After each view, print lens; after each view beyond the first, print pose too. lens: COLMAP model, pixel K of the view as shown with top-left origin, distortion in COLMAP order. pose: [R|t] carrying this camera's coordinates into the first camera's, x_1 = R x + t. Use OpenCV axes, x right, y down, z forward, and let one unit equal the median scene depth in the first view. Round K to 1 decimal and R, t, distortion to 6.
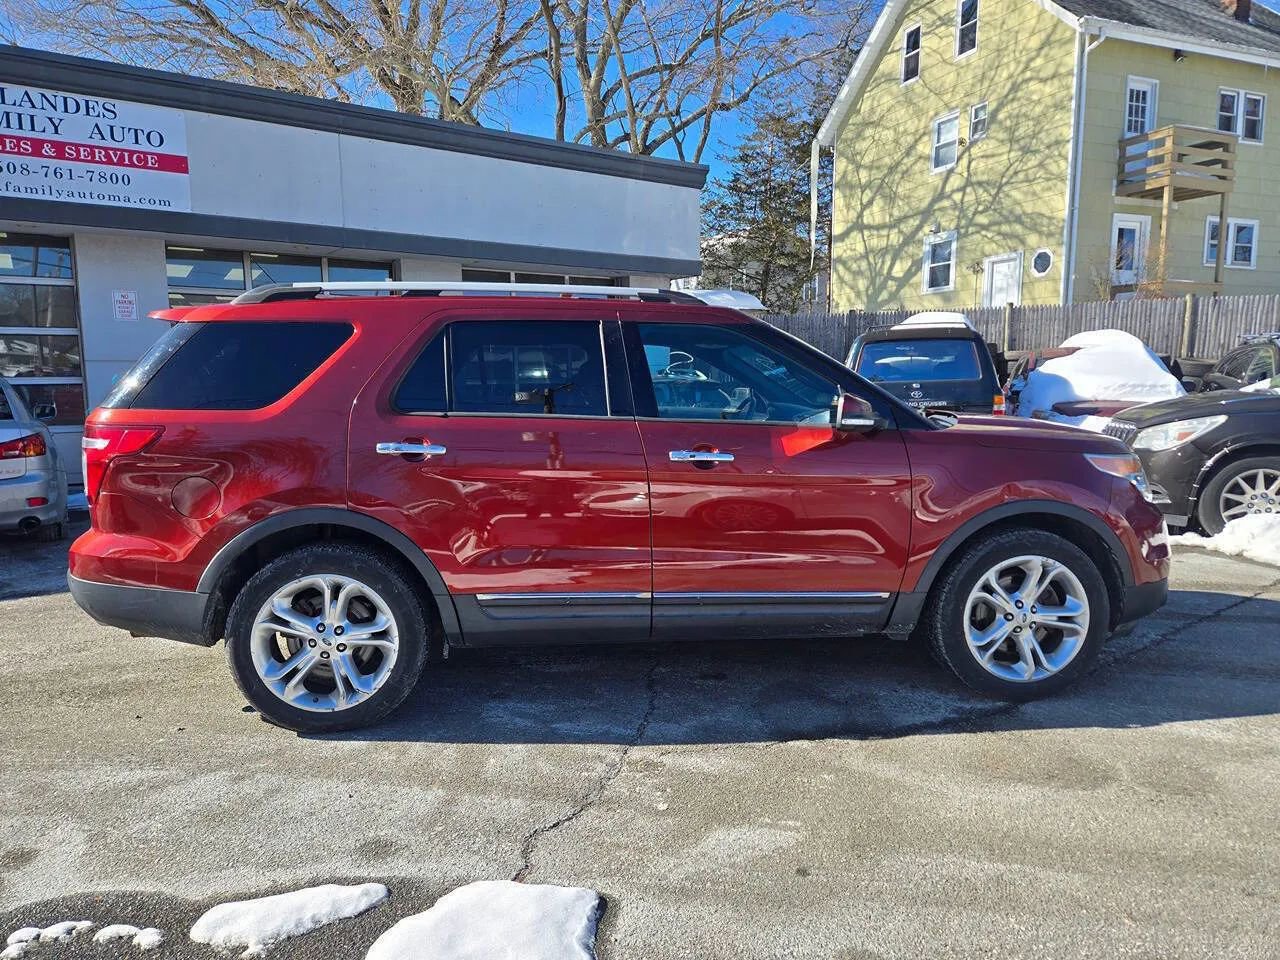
lens RADIAL K [[847.1, 0, 632.8], [0, 847.1, 482.2], [0, 0, 1]] dist [0.079649, -0.059754]
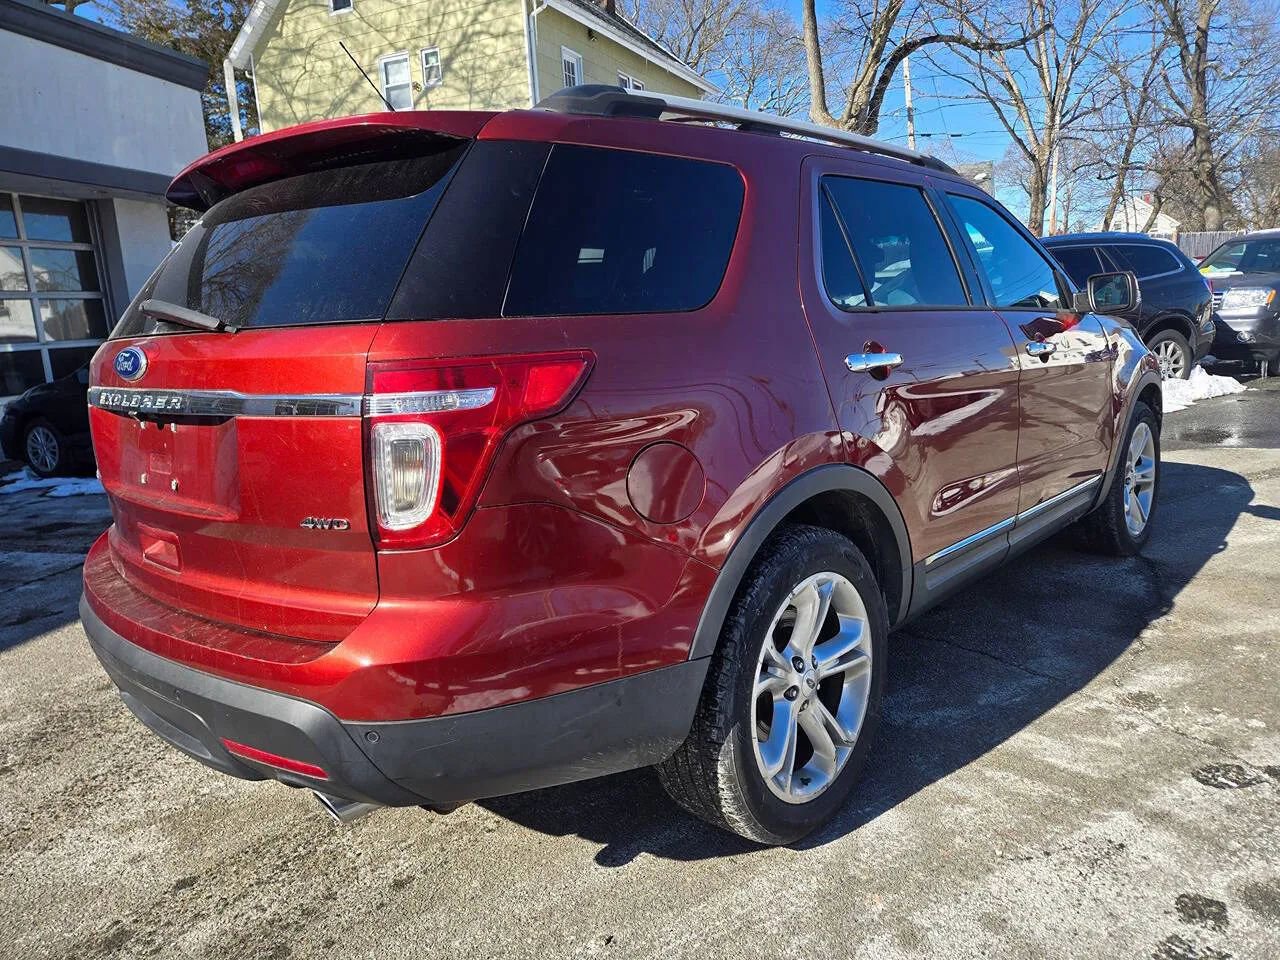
lens RADIAL K [[849.0, 0, 646.2], [0, 849.0, 483.8], [0, 0, 1]] dist [0.072285, -0.060520]
pose [[0.742857, -0.167123, 0.648255, -0.159492], [0.137030, 0.985795, 0.097115, -0.009019], [-0.655276, 0.016688, 0.755205, 0.111359]]
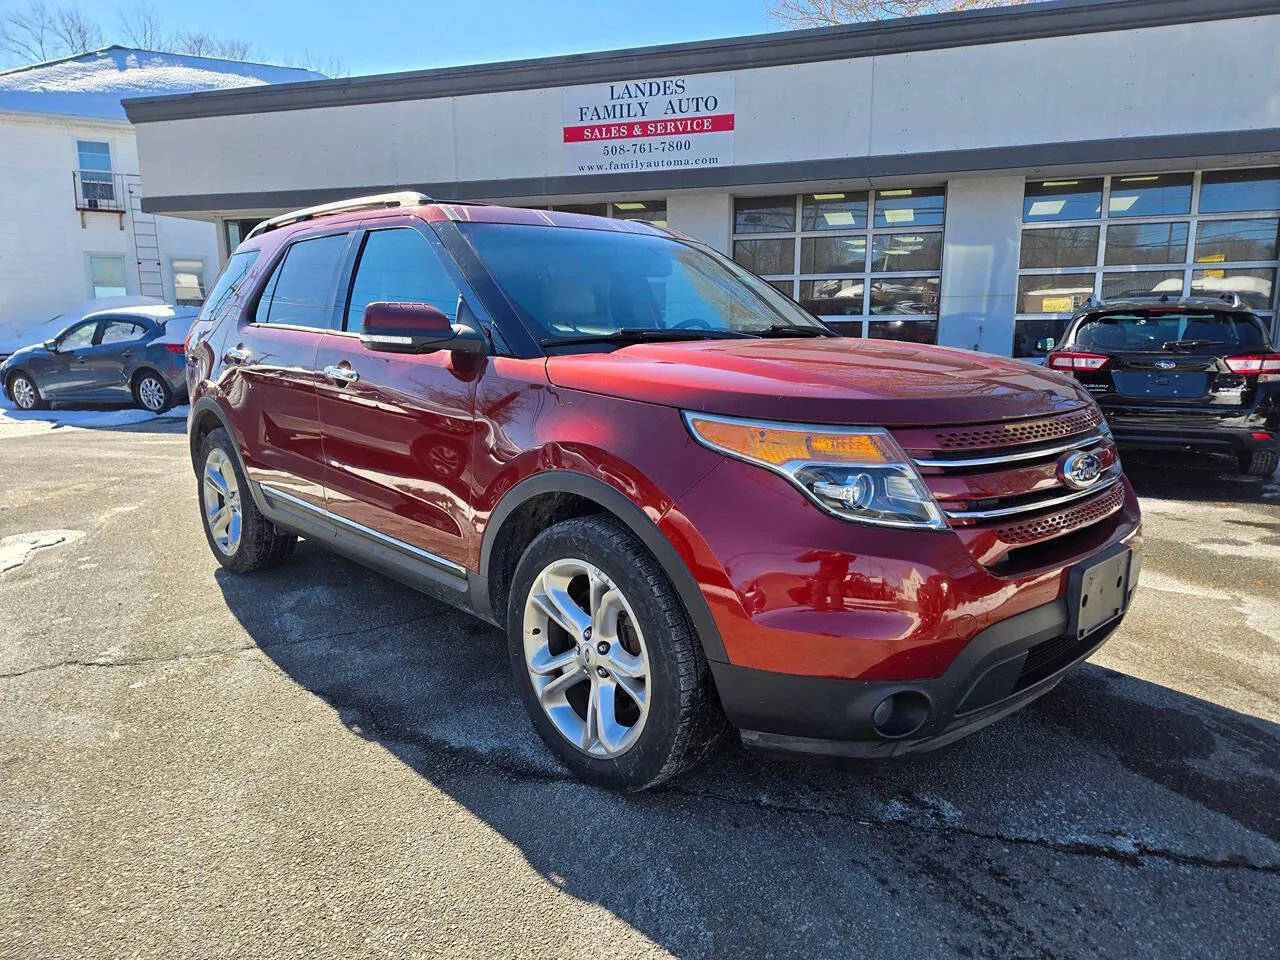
lens RADIAL K [[847.4, 0, 655.5], [0, 847.4, 478.2], [0, 0, 1]] dist [0.069184, -0.057553]
pose [[0.619315, 0.145809, -0.771485, 0.192730], [-0.101712, 0.989224, 0.105312, -0.009150], [0.778527, 0.013248, 0.627472, 0.129722]]
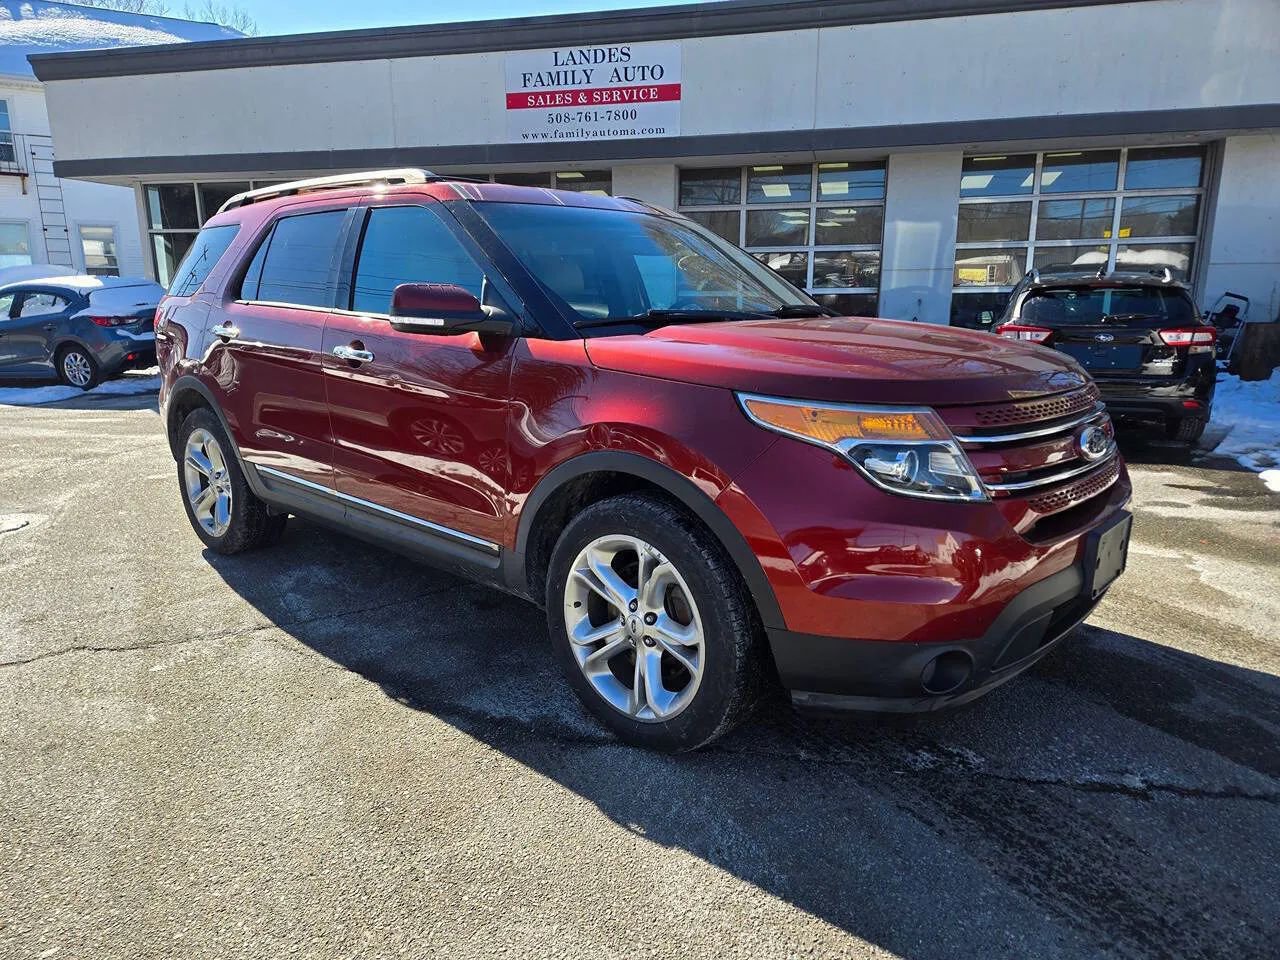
lens RADIAL K [[842.2, 0, 643.6], [0, 842.2, 487.2], [0, 0, 1]] dist [0.074680, -0.061882]
pose [[0.677850, 0.170087, -0.715255, 0.183150], [-0.096439, 0.985035, 0.142845, -0.009036], [0.728848, -0.027849, 0.684109, 0.110955]]
